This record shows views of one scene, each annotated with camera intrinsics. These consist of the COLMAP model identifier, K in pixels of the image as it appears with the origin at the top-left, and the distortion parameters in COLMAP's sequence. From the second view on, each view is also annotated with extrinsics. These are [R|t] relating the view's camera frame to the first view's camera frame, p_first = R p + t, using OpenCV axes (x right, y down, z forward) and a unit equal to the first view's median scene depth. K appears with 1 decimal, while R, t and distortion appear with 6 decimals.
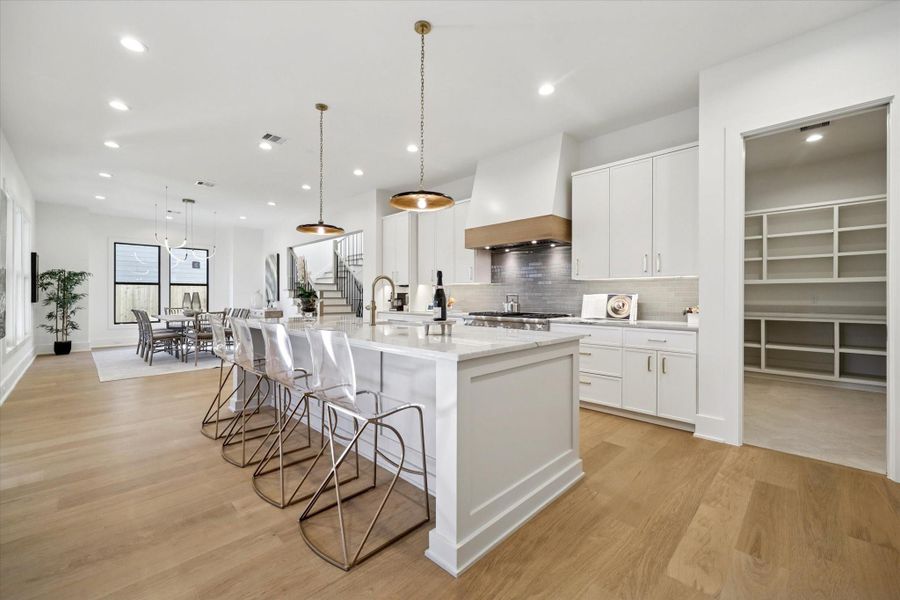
lens RADIAL K [[367.0, 0, 452.5], [0, 367.0, 296.8], [0, 0, 1]] dist [-0.002496, -0.000173]
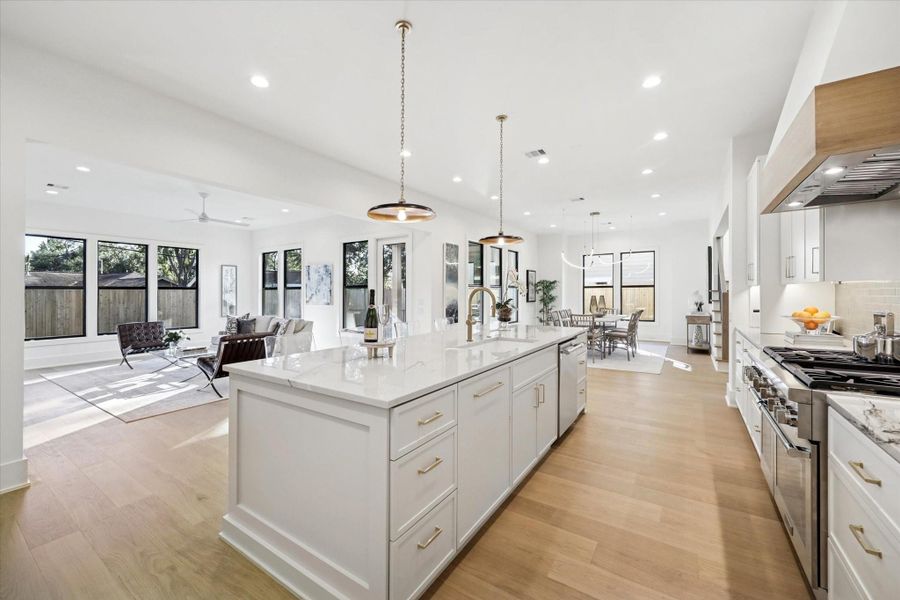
lens RADIAL K [[365.5, 0, 432.4], [0, 365.5, 291.7], [0, 0, 1]] dist [-0.002434, -0.000146]
pose [[0.161479, -0.009301, -0.986832, 0.510965], [0.007332, 0.999939, -0.008225, -0.030402], [0.986849, -0.005907, 0.161537, 0.556504]]
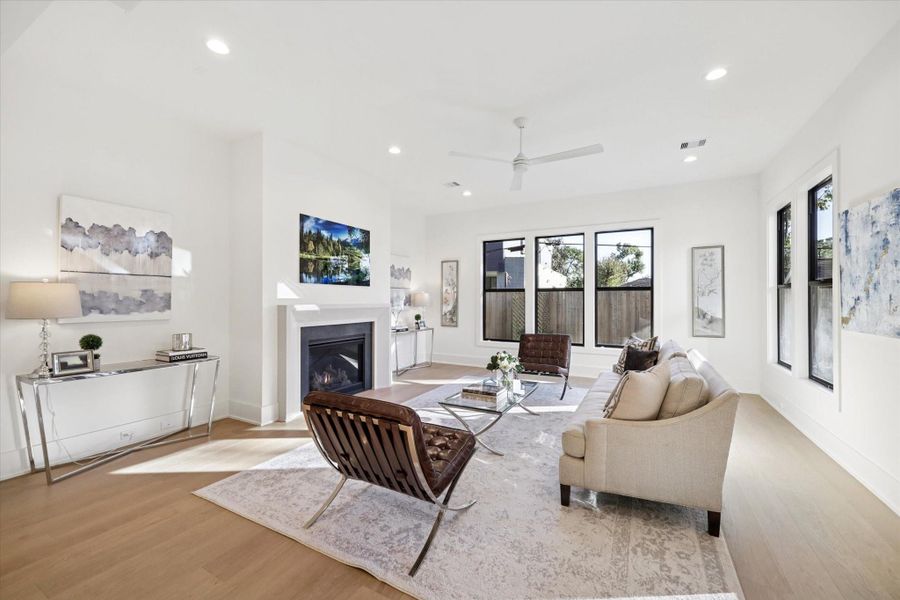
lens RADIAL K [[363.7, 0, 451.9], [0, 363.7, 294.1], [0, 0, 1]] dist [0.001542, 0.000150]
pose [[-0.960968, -0.007688, -0.276551, -0.756457], [-0.003372, 0.999865, -0.016081, -0.032135], [0.276637, -0.014521, -0.960865, 0.642002]]
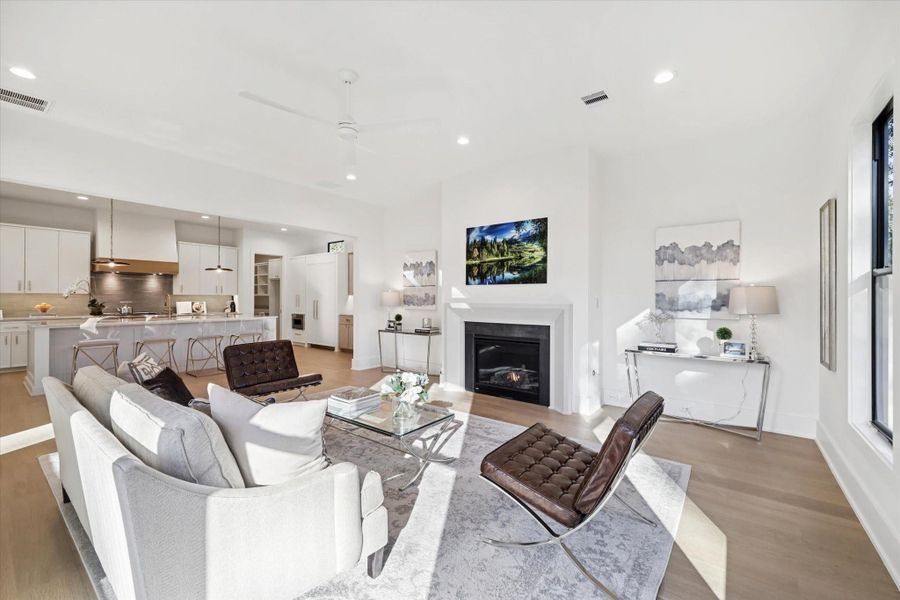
lens RADIAL K [[367.0, 0, 452.5], [0, 367.0, 296.8], [0, 0, 1]] dist [-0.002496, -0.000173]
pose [[-0.119340, 0.003279, 0.992848, -1.871958], [-0.004412, 0.999983, -0.003832, -0.033835], [-0.992844, -0.004838, -0.119323, -0.259108]]
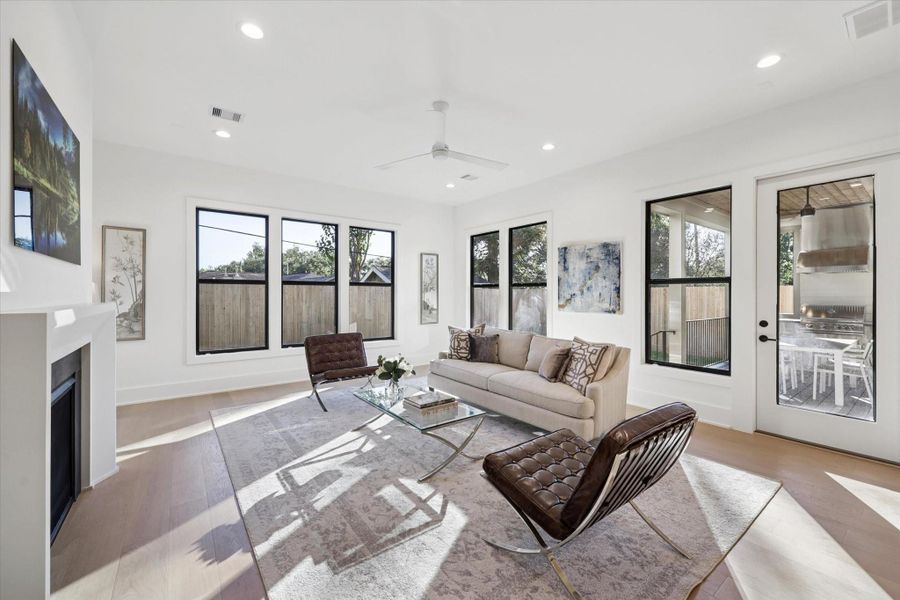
lens RADIAL K [[363.7, 0, 451.9], [0, 363.7, 294.1], [0, 0, 1]] dist [0.001542, 0.000150]
pose [[-0.149884, -0.003629, -0.988697, -0.349968], [-0.002484, 0.999991, -0.003293, -0.033711], [0.988700, 0.001962, -0.149892, 0.004281]]
